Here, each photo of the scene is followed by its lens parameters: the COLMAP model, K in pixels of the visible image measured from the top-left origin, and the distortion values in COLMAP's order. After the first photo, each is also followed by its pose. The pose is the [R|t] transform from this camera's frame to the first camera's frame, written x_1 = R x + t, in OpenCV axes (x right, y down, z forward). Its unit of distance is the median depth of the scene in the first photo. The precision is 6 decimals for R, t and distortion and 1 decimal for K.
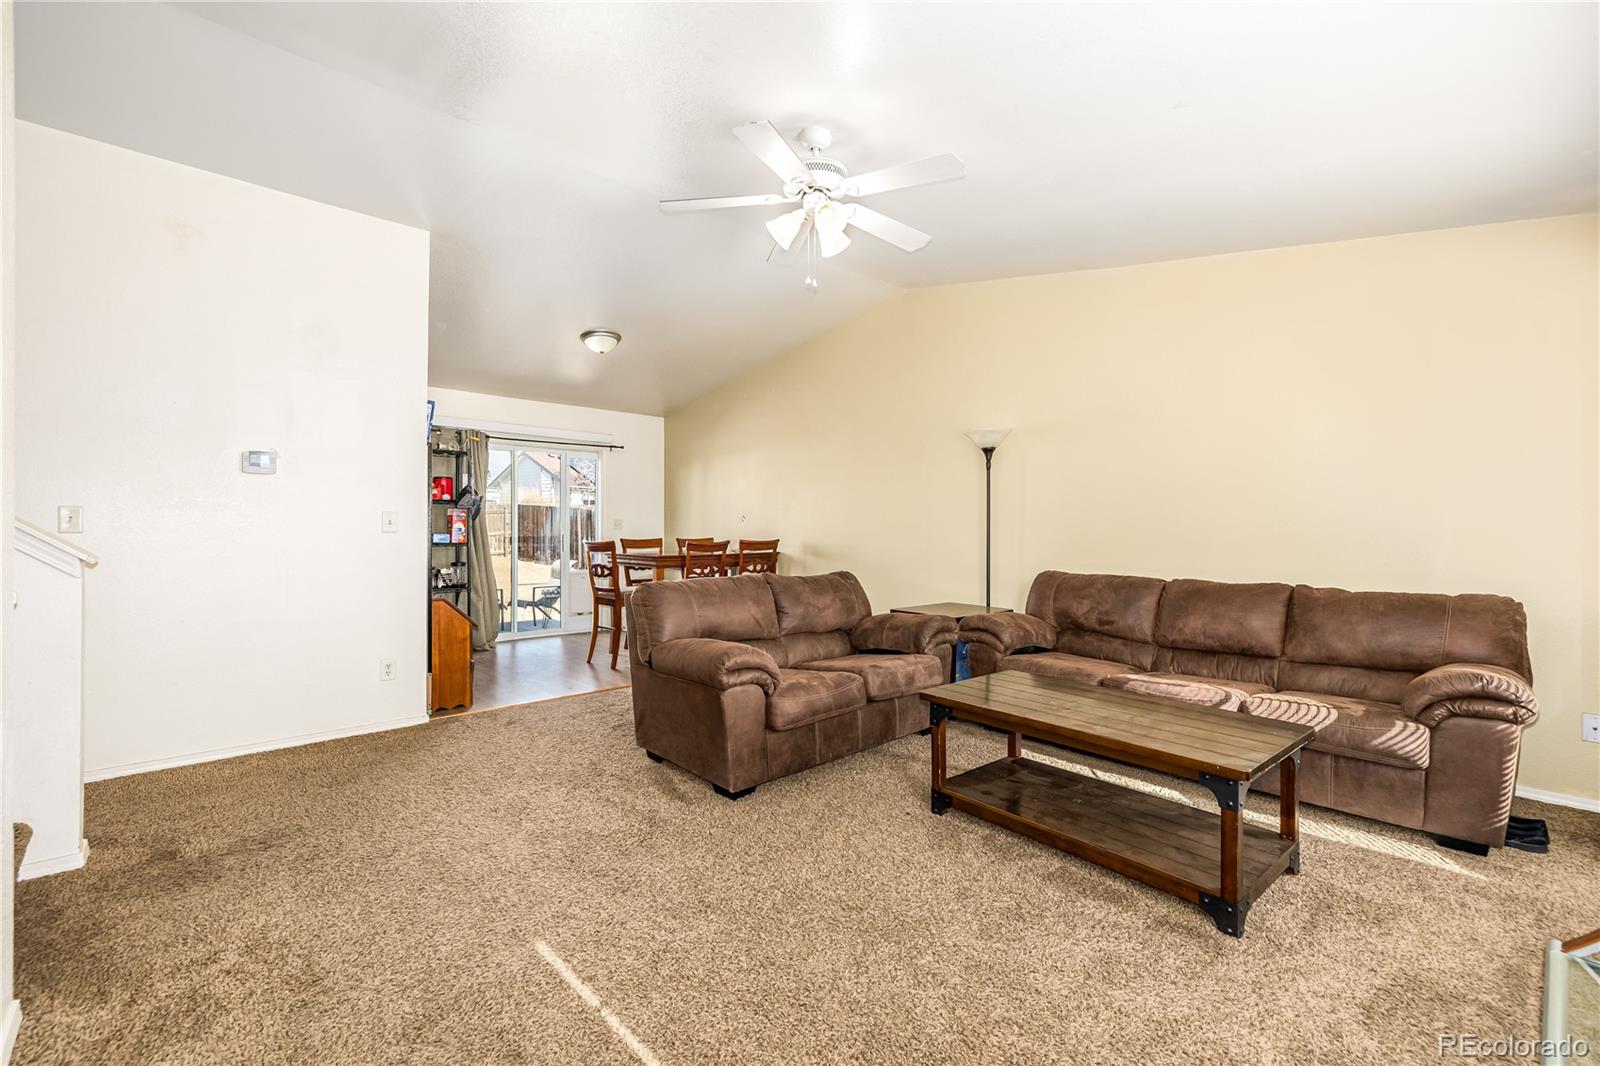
lens RADIAL K [[673.3, 0, 798.0], [0, 673.3, 524.6], [0, 0, 1]] dist [0.000708, -0.000004]
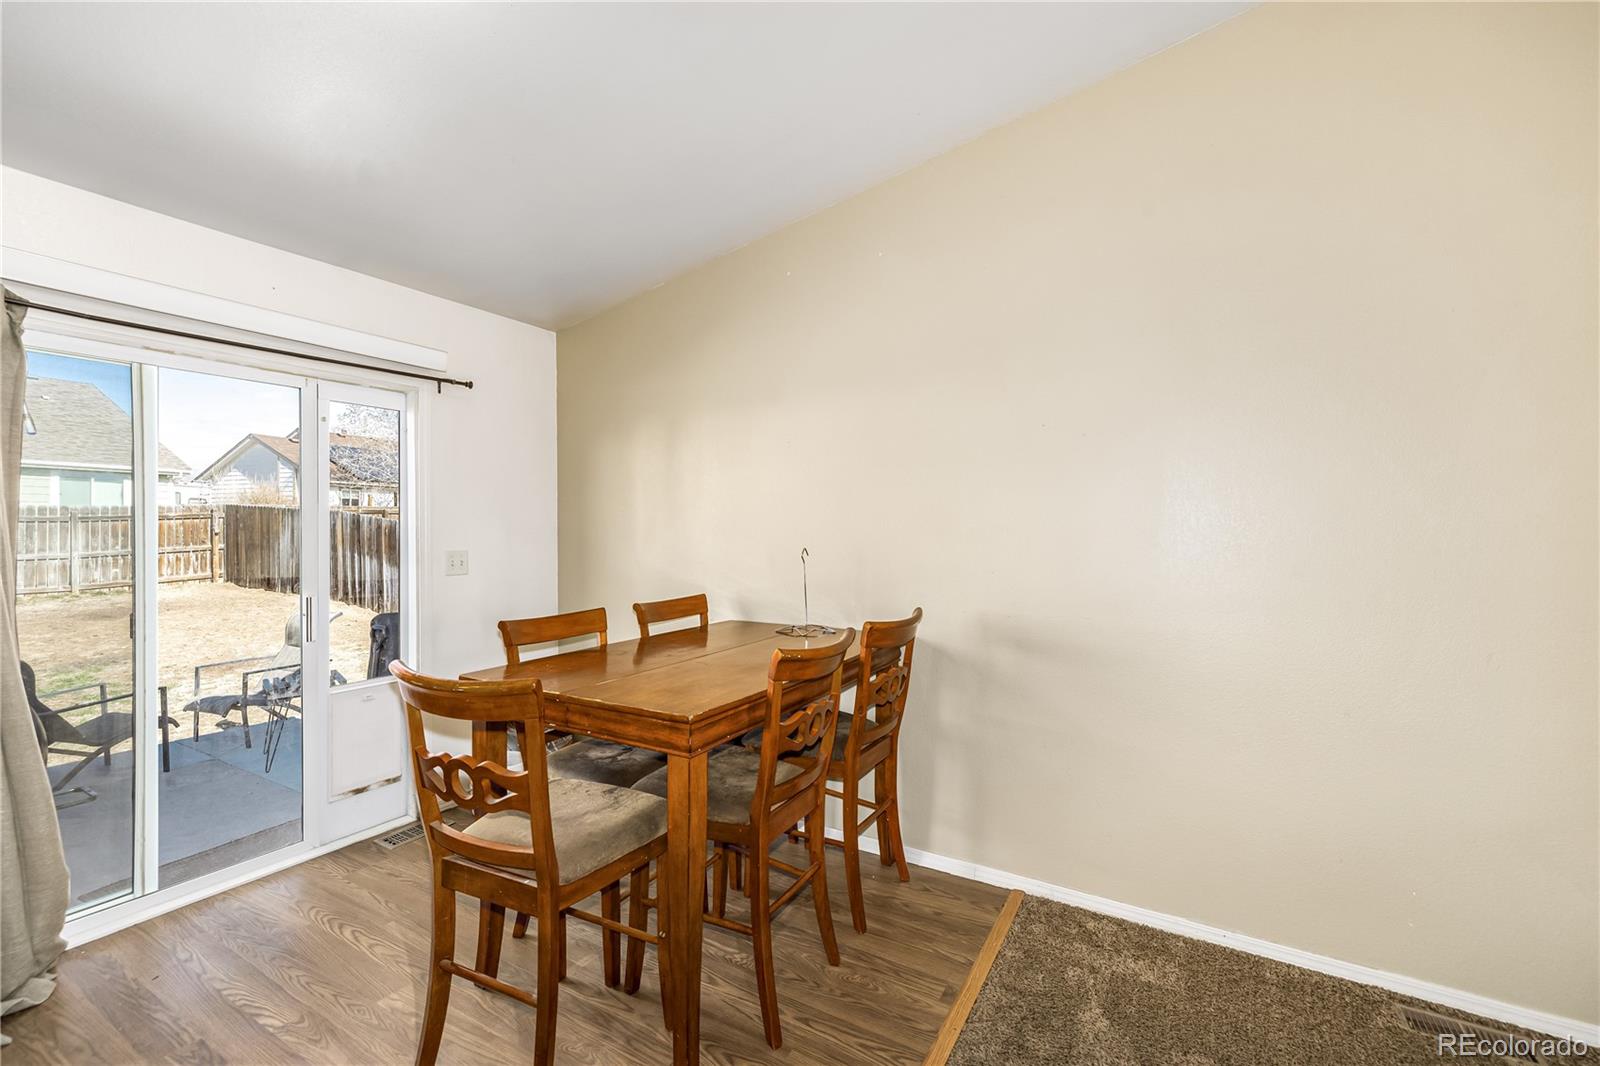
lens RADIAL K [[661.4, 0, 800.0], [0, 661.4, 533.0], [0, 0, 1]] dist [-0.000341, -0.000116]
pose [[0.955563, -0.002329, 0.294779, -0.171127], [-0.000404, 0.999957, 0.009212, -0.023414], [-0.294788, -0.008922, 0.955521, 0.499242]]
